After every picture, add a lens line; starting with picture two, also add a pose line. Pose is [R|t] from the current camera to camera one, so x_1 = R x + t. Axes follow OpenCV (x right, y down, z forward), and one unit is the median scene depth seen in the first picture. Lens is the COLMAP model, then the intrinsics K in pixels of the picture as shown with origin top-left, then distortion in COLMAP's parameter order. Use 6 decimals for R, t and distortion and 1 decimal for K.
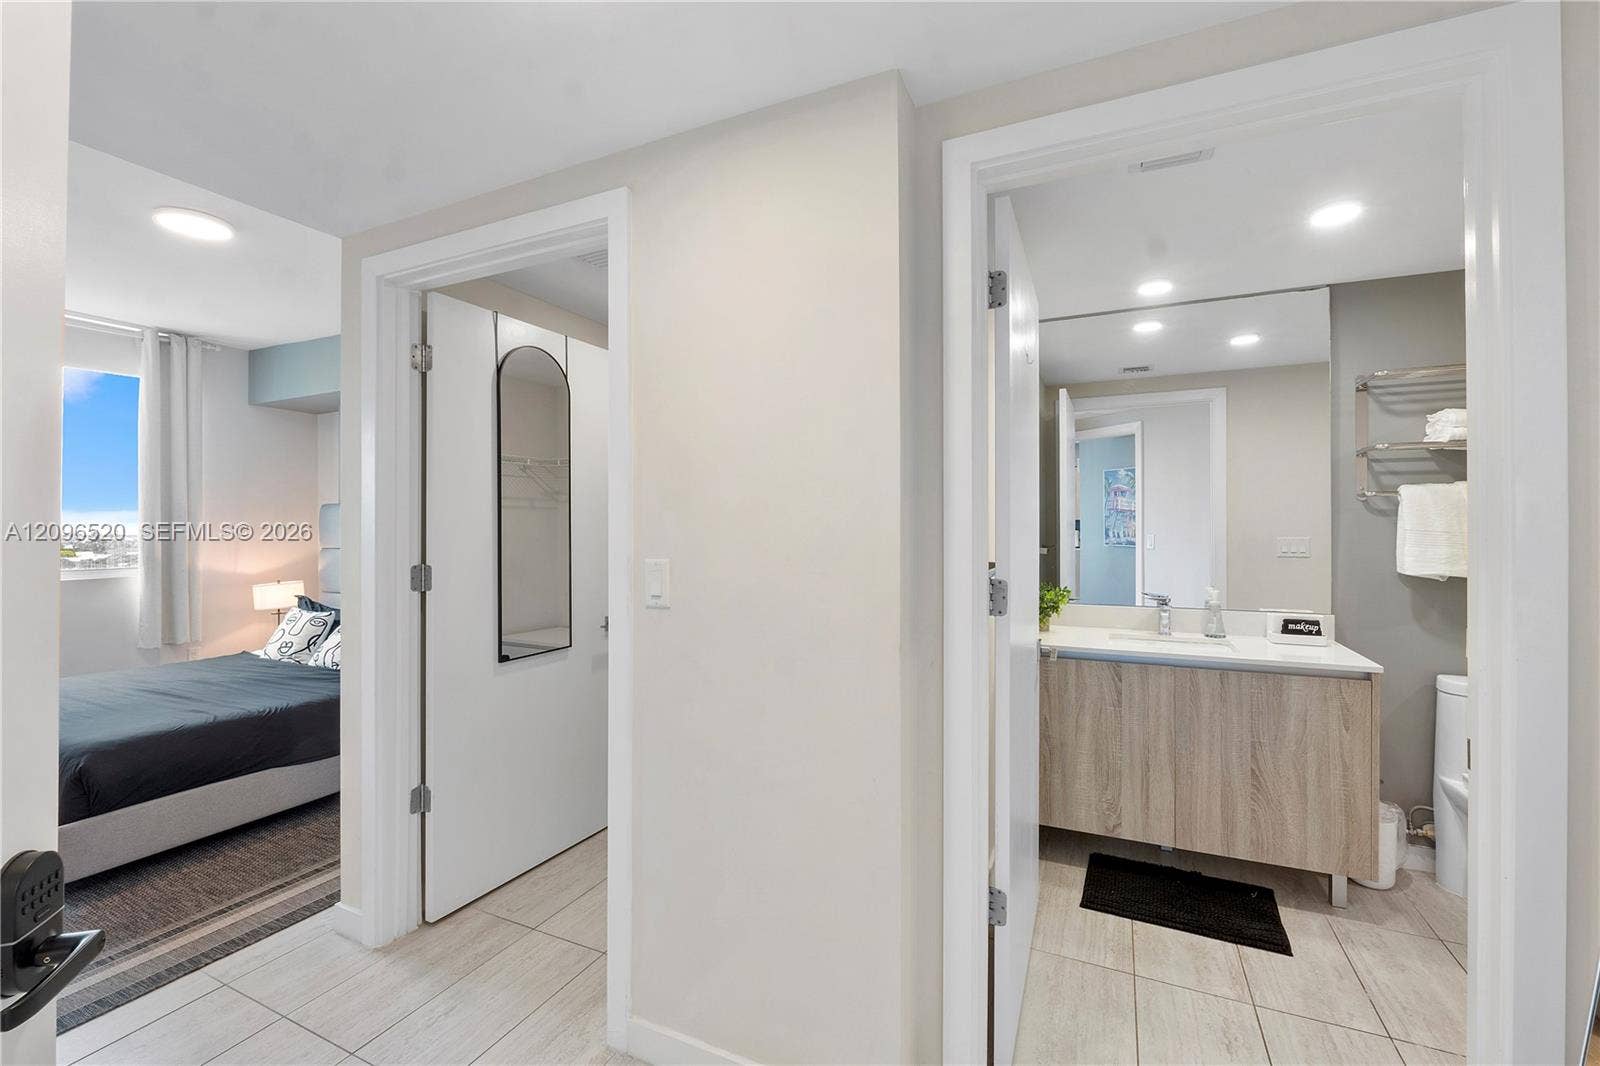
lens RADIAL K [[682.7, 0, 775.9], [0, 682.7, 523.9], [0, 0, 1]] dist [-0.004258, -0.000100]
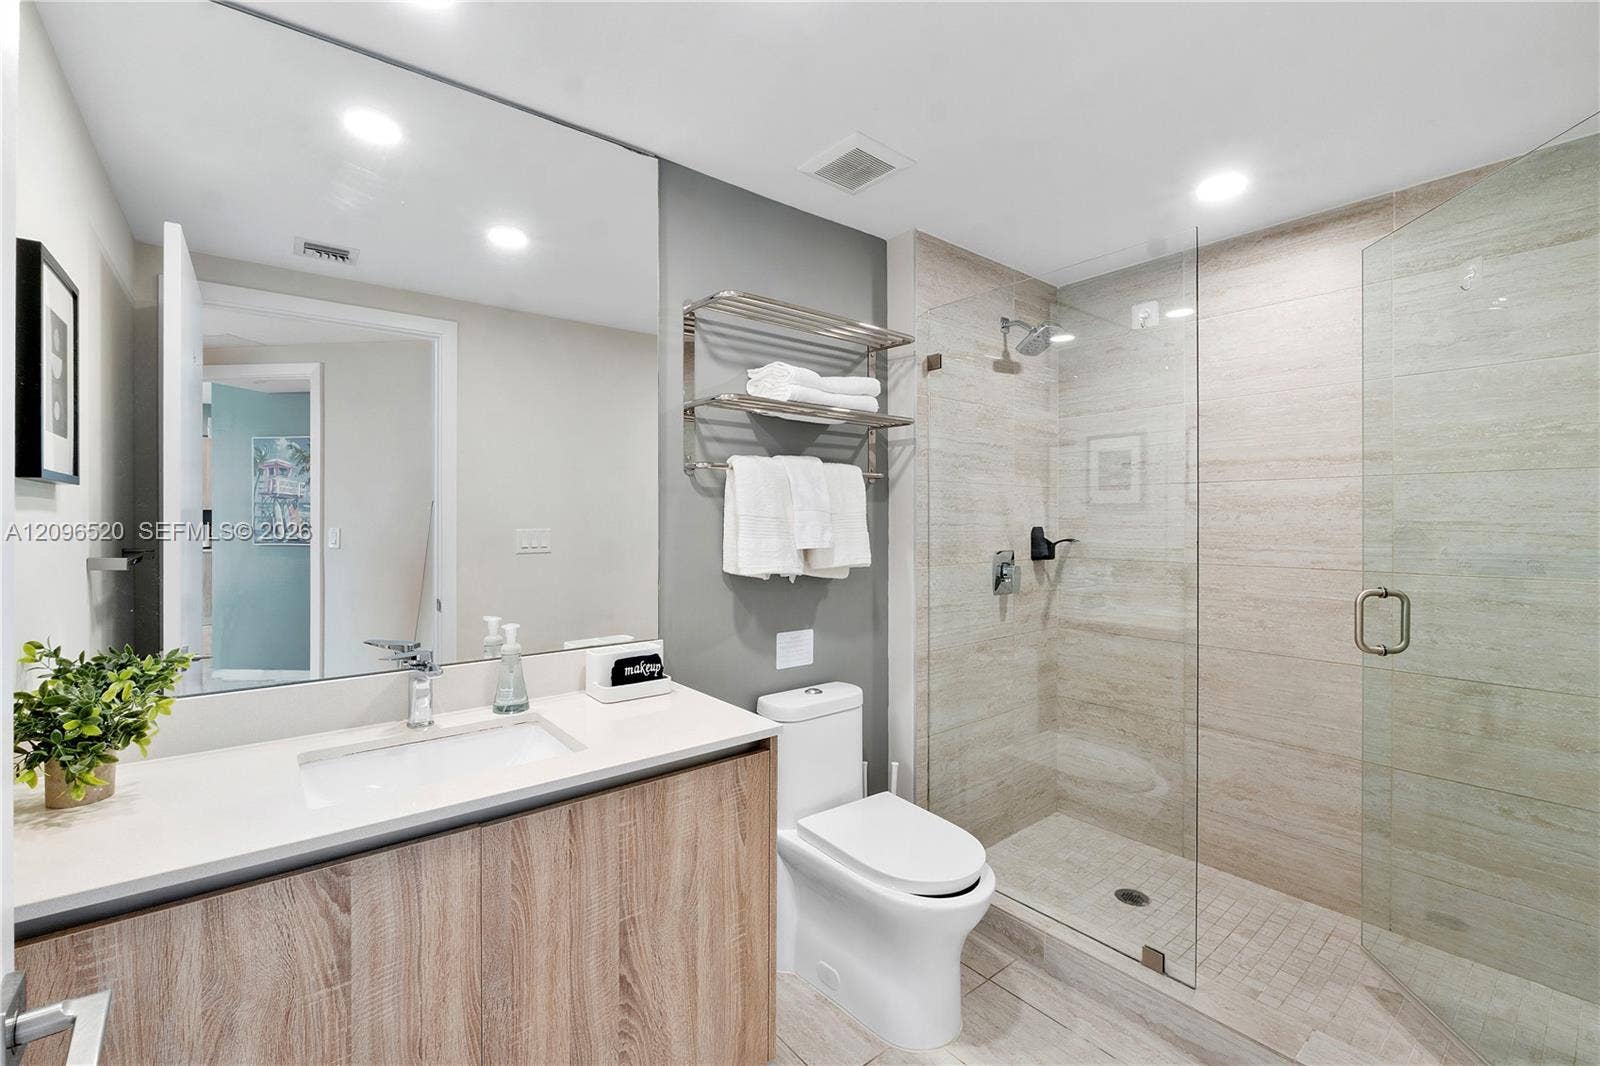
lens RADIAL K [[682.7, 0, 804.3], [0, 682.7, 517.9], [0, 0, 1]] dist [-0.004258, -0.000100]
pose [[0.420246, 0.000113, 0.907410, 0.265433], [0.000151, 1.000000, -0.000194, 0.012017], [-0.907410, 0.000218, 0.420246, 0.602047]]
